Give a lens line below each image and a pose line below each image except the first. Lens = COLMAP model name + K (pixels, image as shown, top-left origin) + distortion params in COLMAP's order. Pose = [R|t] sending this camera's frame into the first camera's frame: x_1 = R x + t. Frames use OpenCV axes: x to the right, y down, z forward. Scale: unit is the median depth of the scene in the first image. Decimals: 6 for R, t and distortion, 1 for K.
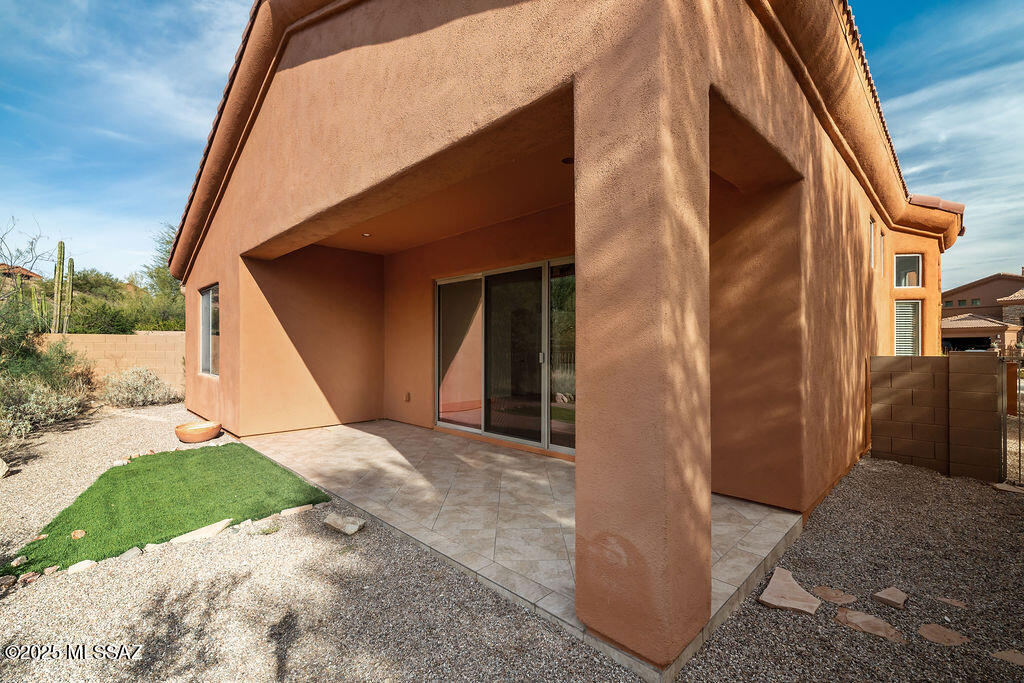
lens RADIAL K [[454.5, 0, 511.1], [0, 454.5, 343.7], [0, 0, 1]] dist [-0.002155, -0.000949]
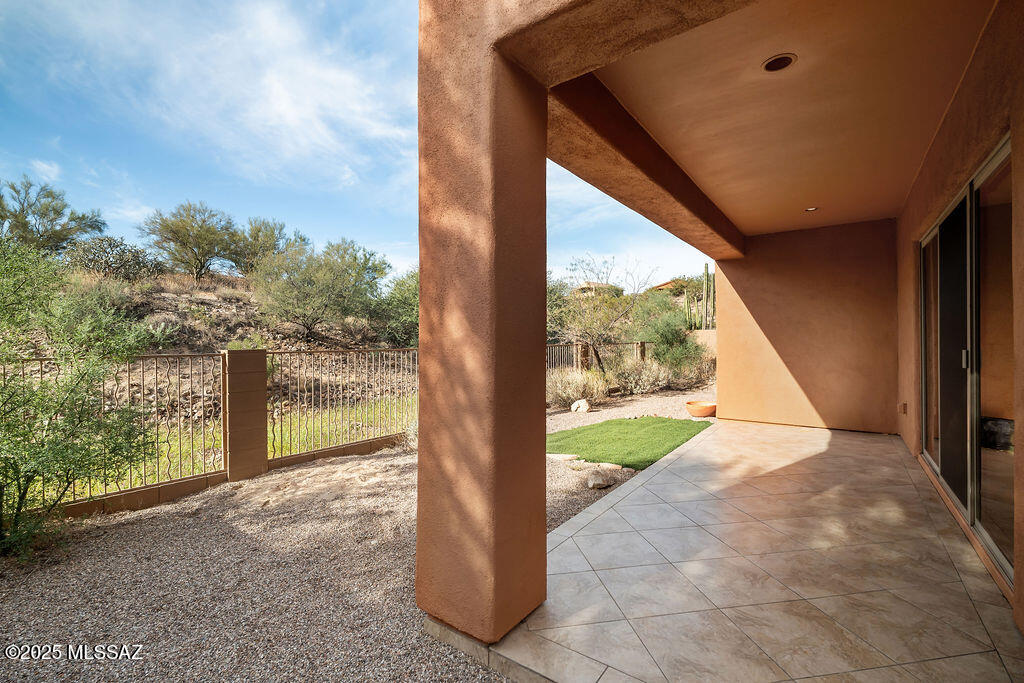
lens RADIAL K [[454.5, 0, 509.5], [0, 454.5, 342.0], [0, 0, 1]] dist [-0.002155, -0.000949]
pose [[0.139727, 0.004154, -0.990181, 0.772858], [0.013785, 0.999886, 0.006140, -0.000512], [0.990094, -0.014507, 0.139653, 0.534421]]
